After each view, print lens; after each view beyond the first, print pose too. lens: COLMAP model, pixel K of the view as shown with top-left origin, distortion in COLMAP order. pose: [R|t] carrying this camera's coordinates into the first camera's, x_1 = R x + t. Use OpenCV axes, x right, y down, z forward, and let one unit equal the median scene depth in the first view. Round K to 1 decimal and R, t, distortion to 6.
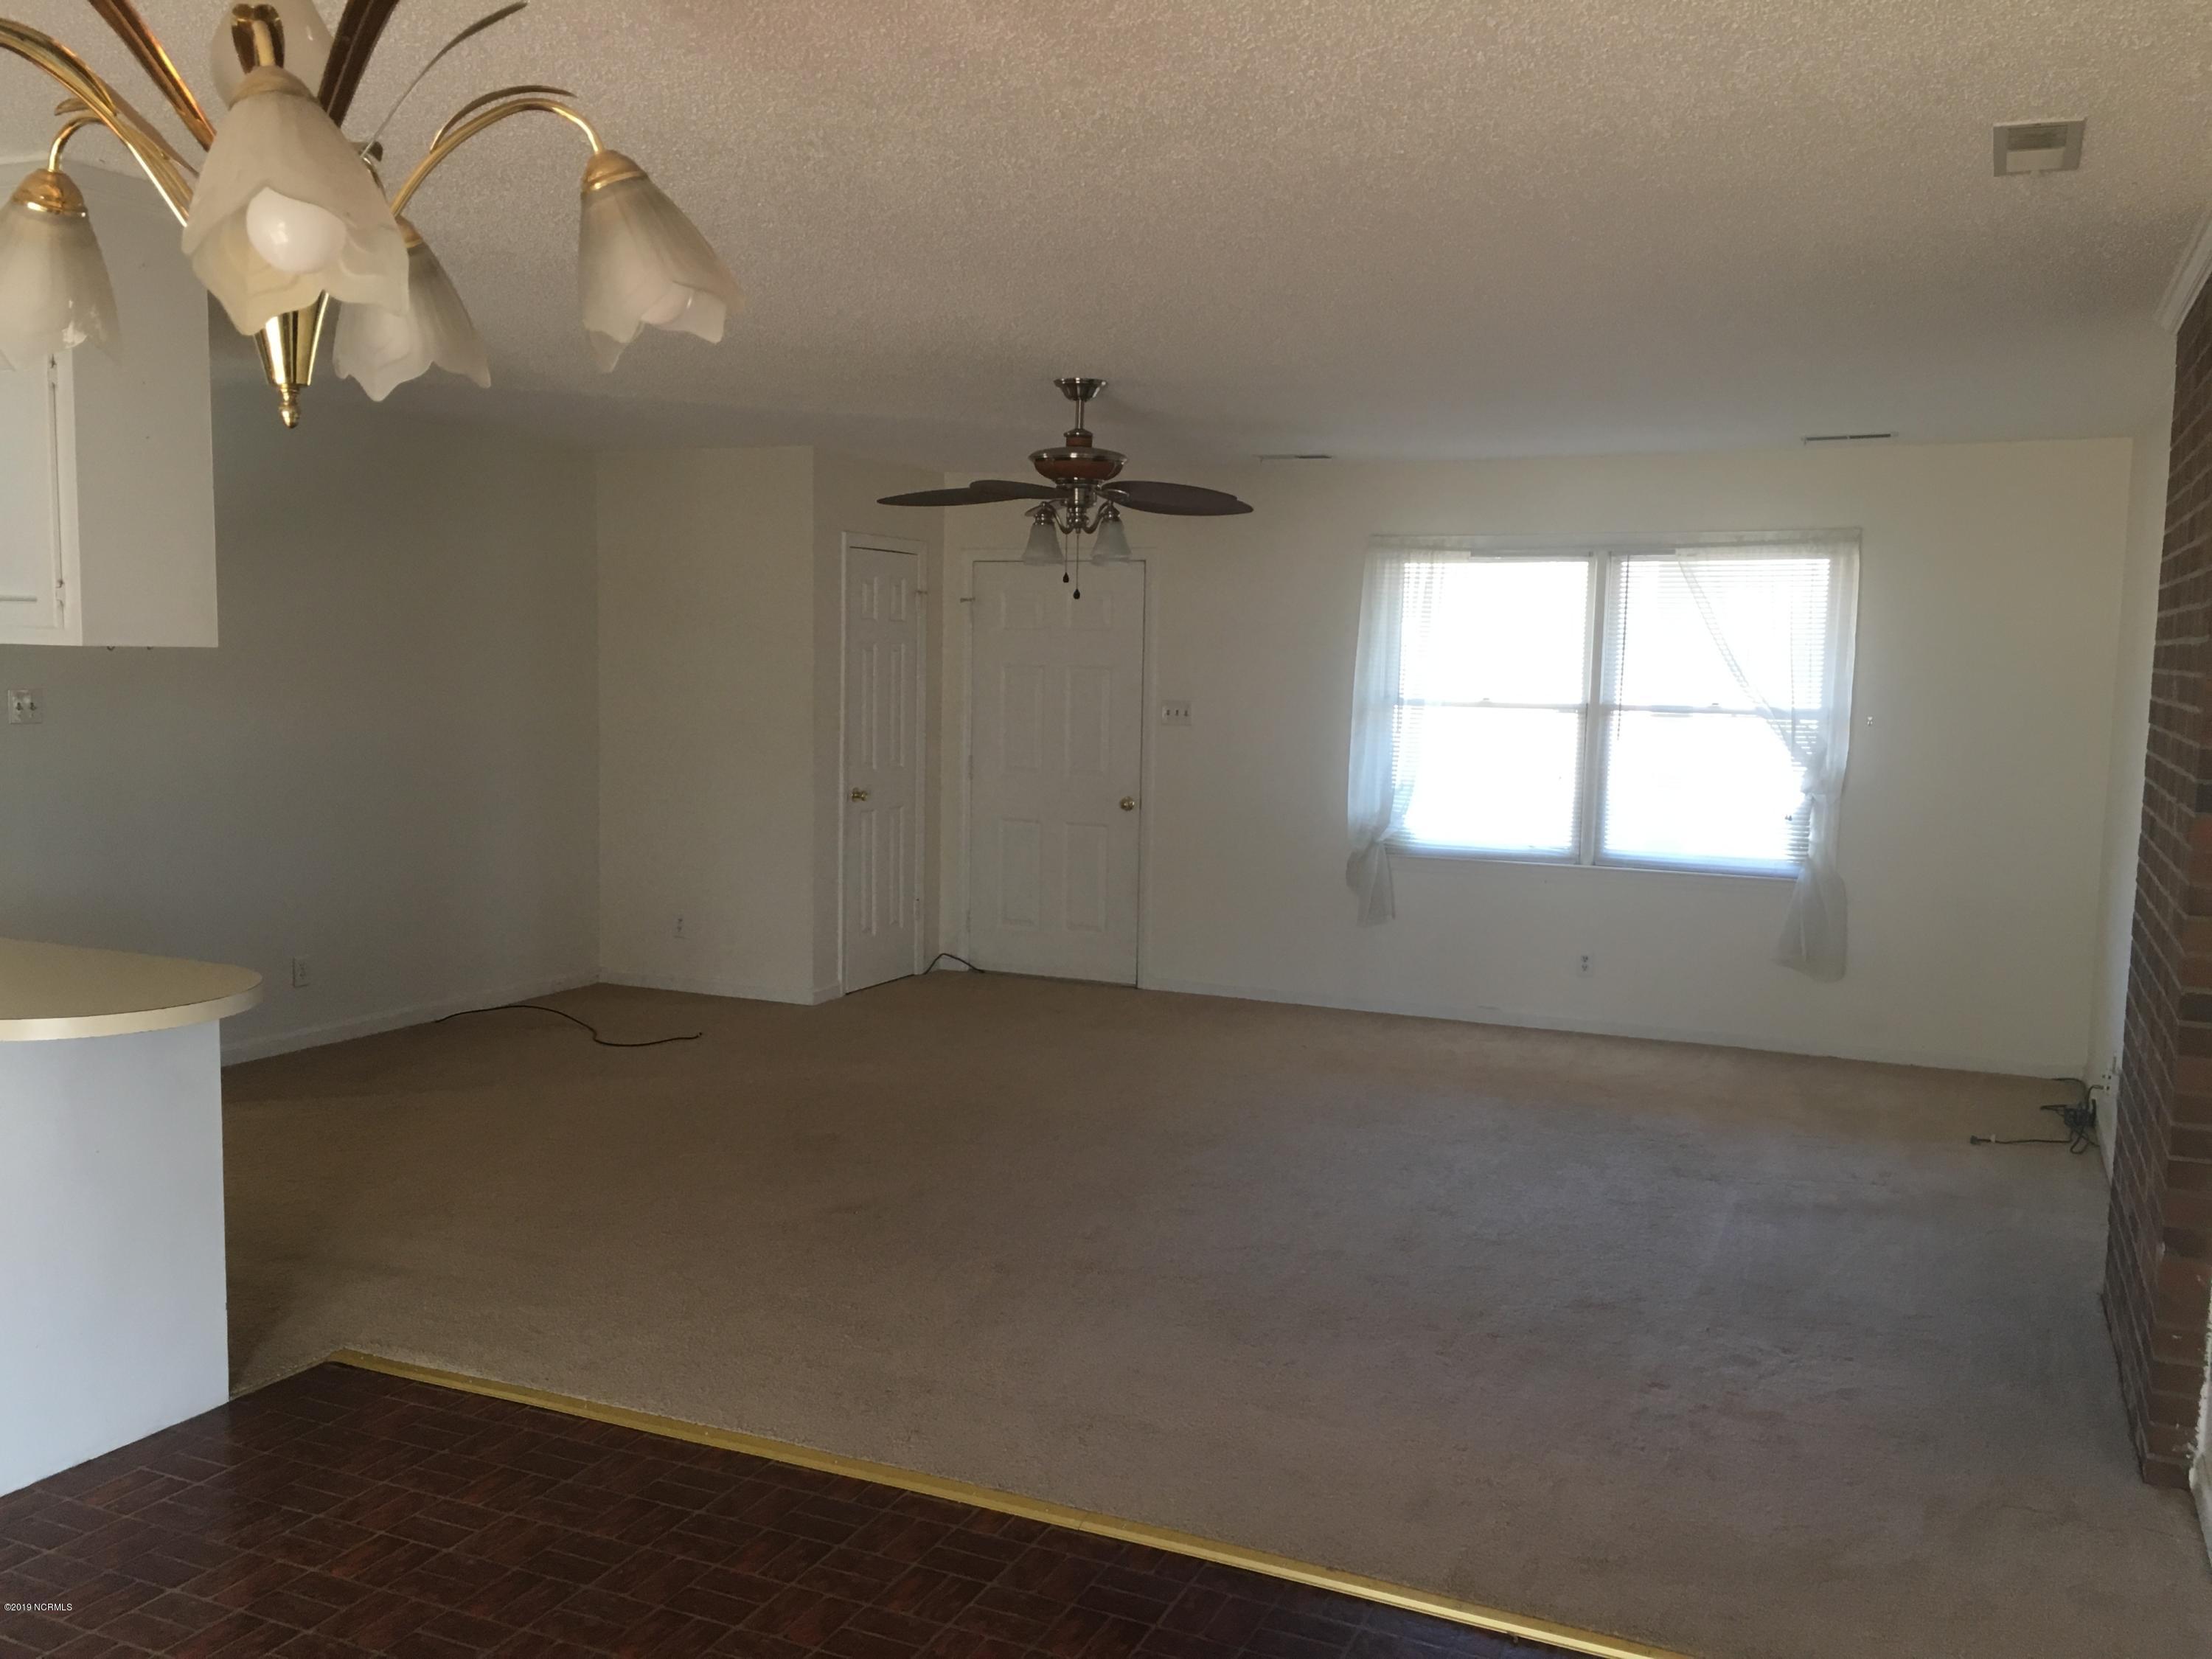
lens RADIAL K [[1892.8, 0, 1118.2], [0, 1892.8, 842.5], [0, 0, 1]] dist [0.120243, -0.159199]
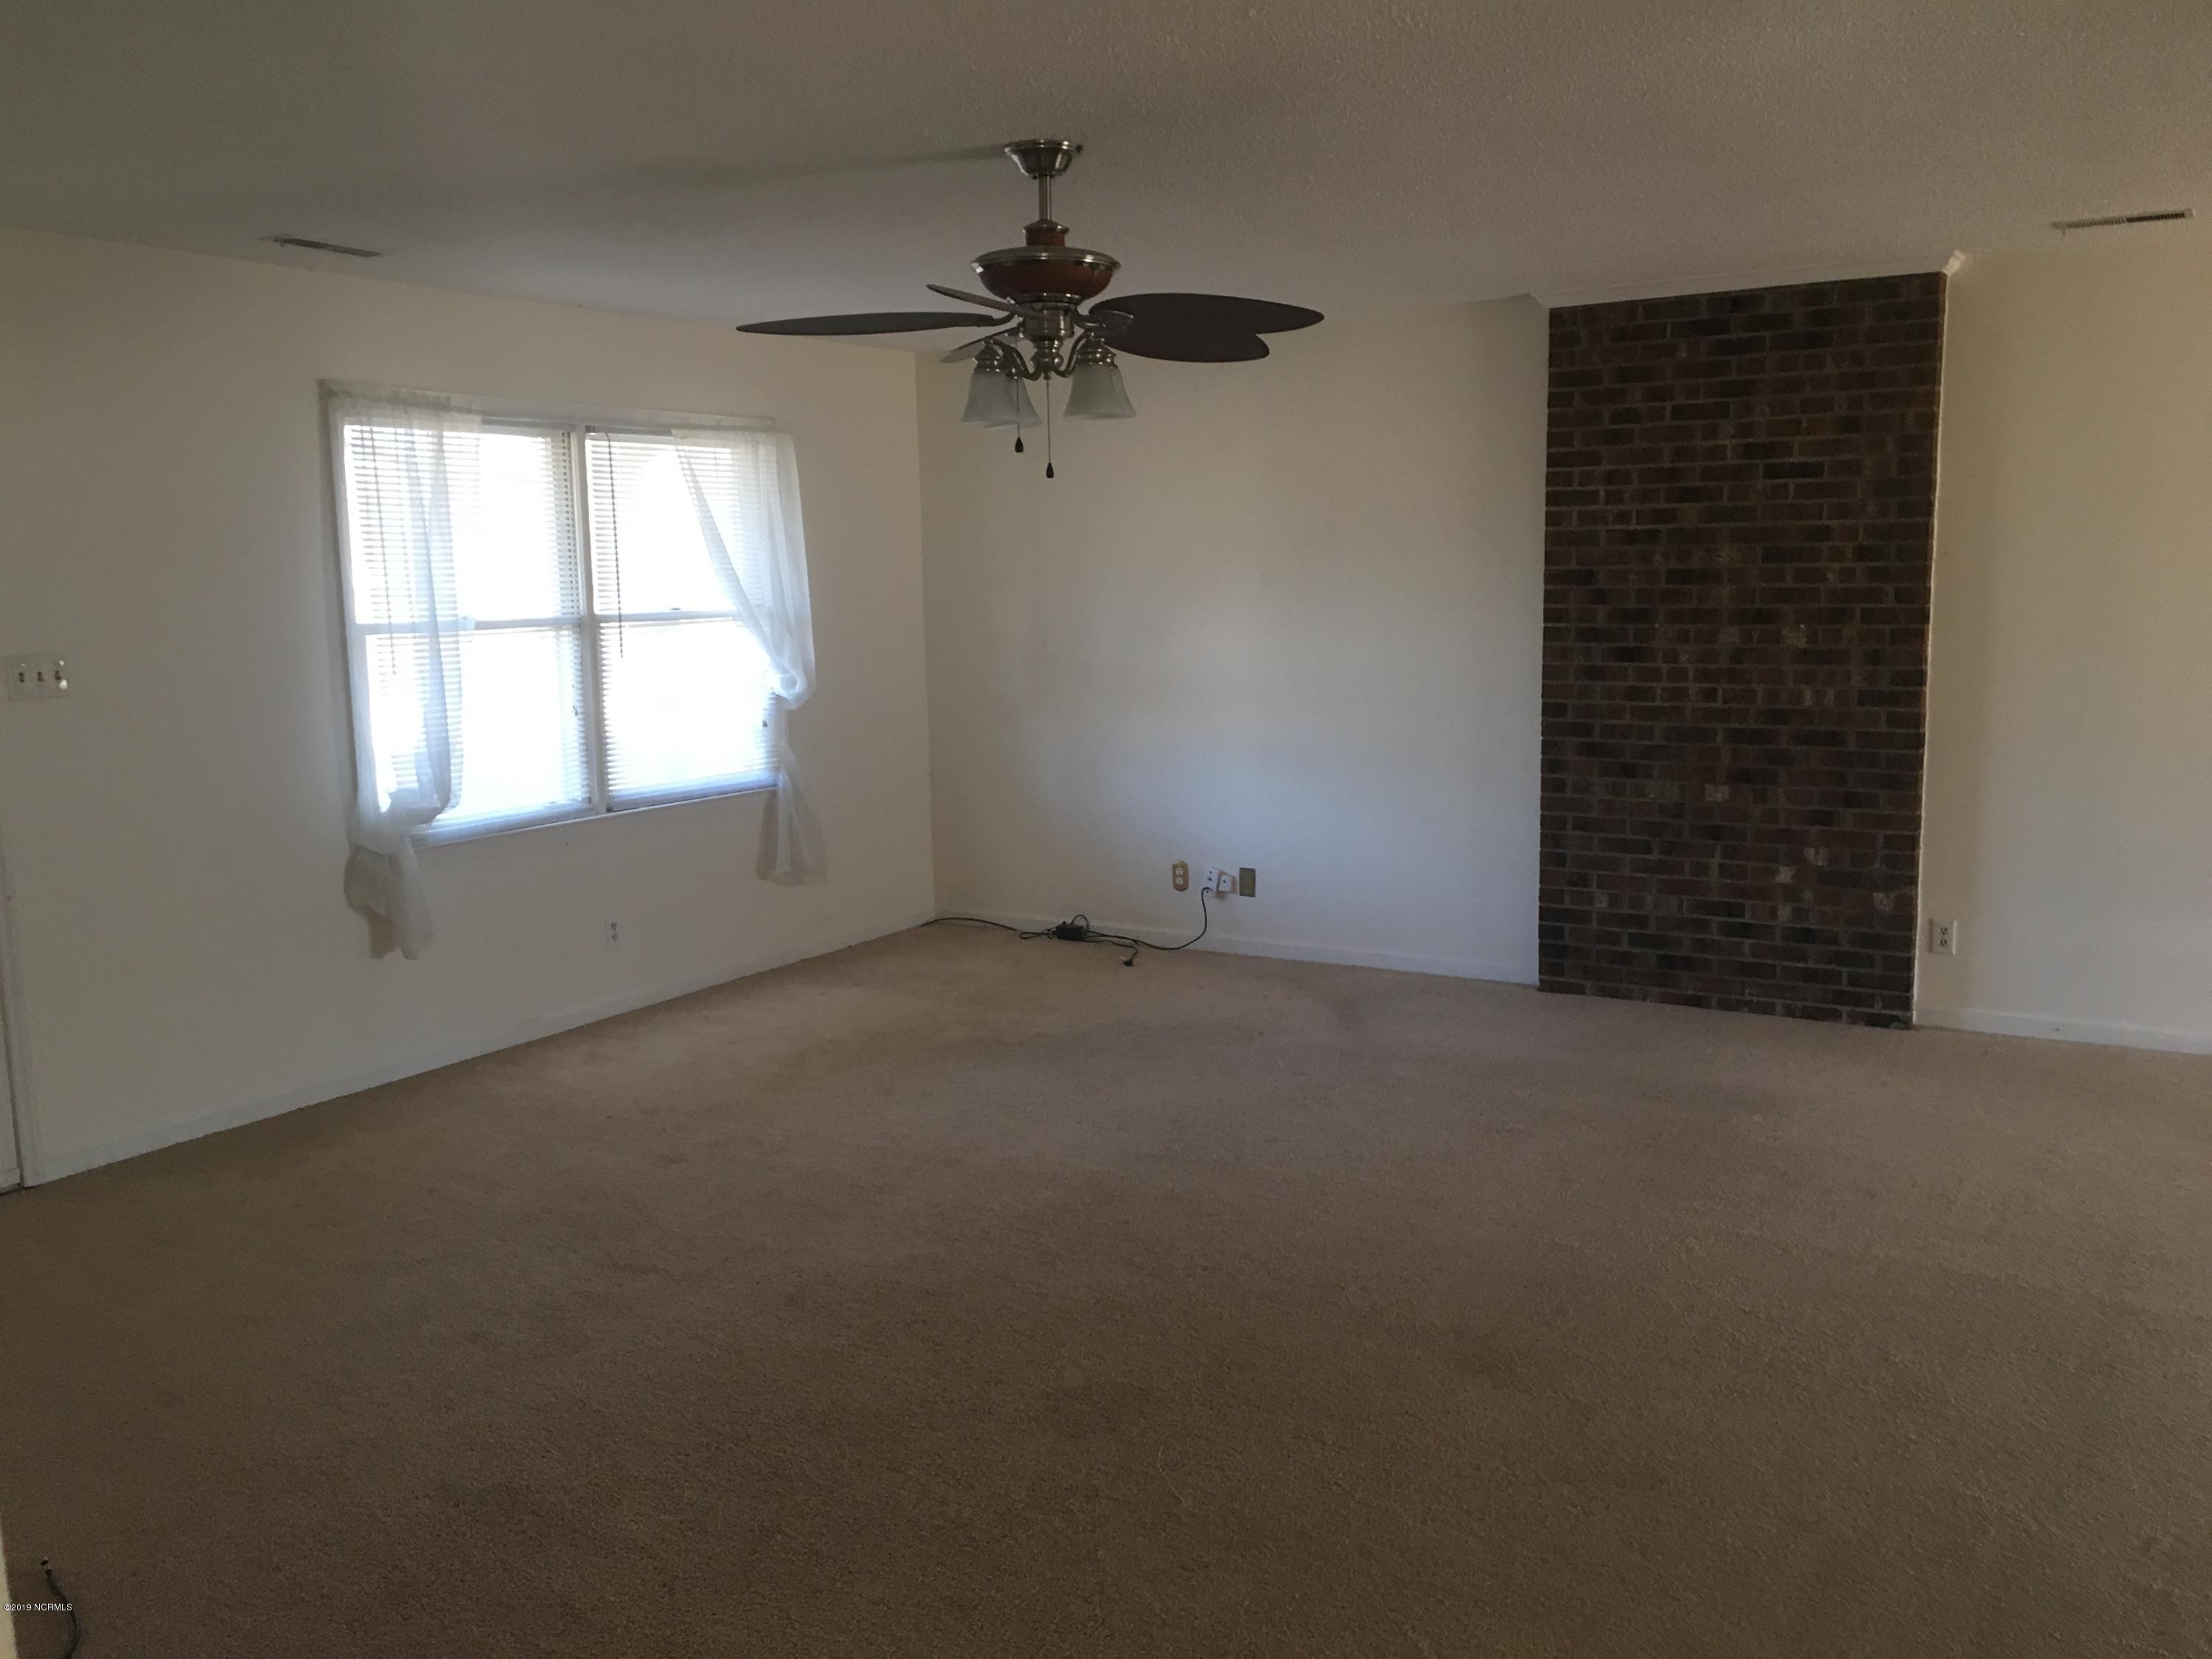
lens RADIAL K [[1892.8, 0, 1118.2], [0, 1892.8, 842.5], [0, 0, 1]] dist [0.120243, -0.159199]
pose [[0.126323, -0.172058, 0.976954, -0.541028], [0.124875, 0.979767, 0.156407, -0.078211], [-0.984098, 0.102239, 0.145252, 0.672507]]
